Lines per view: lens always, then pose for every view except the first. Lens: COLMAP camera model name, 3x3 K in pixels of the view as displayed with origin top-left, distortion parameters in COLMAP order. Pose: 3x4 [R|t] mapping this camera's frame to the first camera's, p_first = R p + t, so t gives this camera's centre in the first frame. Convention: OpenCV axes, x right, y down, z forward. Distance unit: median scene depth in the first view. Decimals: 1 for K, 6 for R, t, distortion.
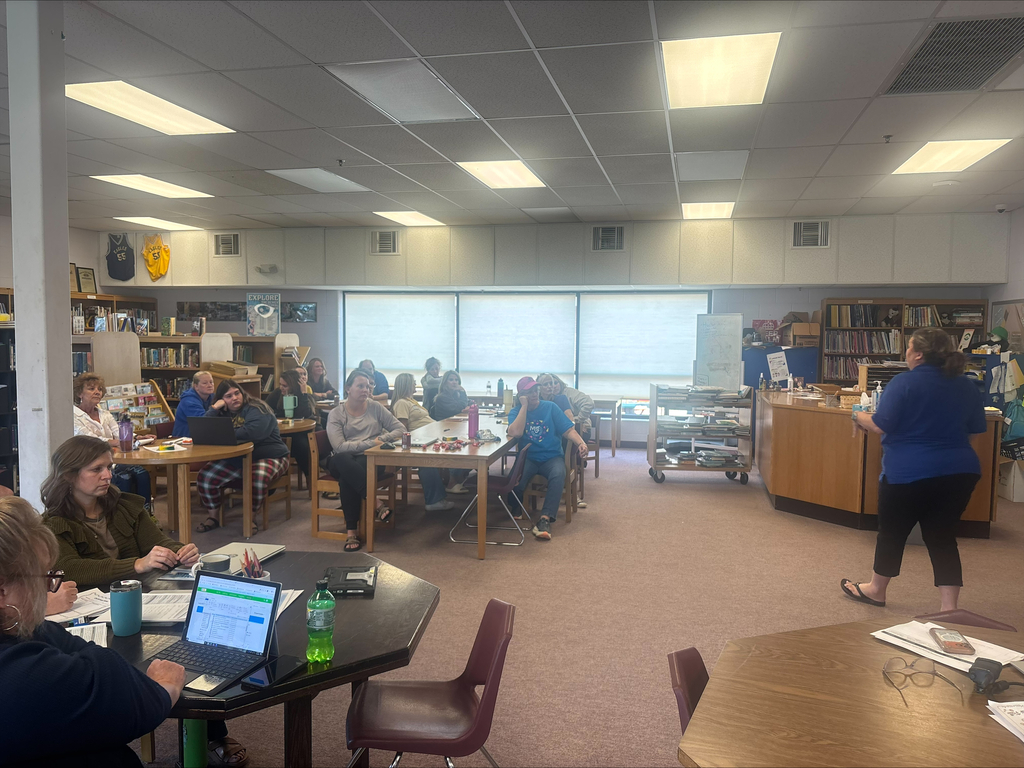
lens RADIAL K [[779.1, 0, 514.7], [0, 779.1, 381.7], [0, 0, 1]] dist [0.054264, -0.073474]
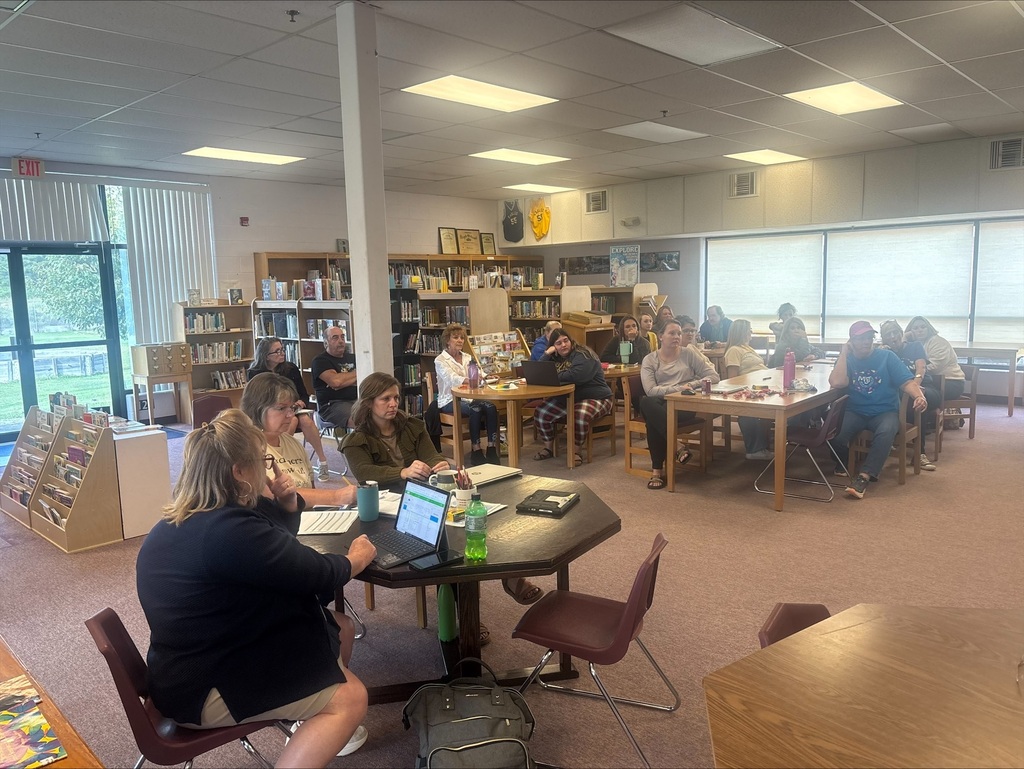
lens RADIAL K [[779.1, 0, 510.6], [0, 779.1, 388.5], [0, 0, 1]] dist [0.054264, -0.073474]
pose [[0.864359, 0.032397, -0.501830, 0.131137], [0.005734, 0.997223, 0.074254, 0.000287], [0.502842, -0.067060, 0.861773, -0.002237]]
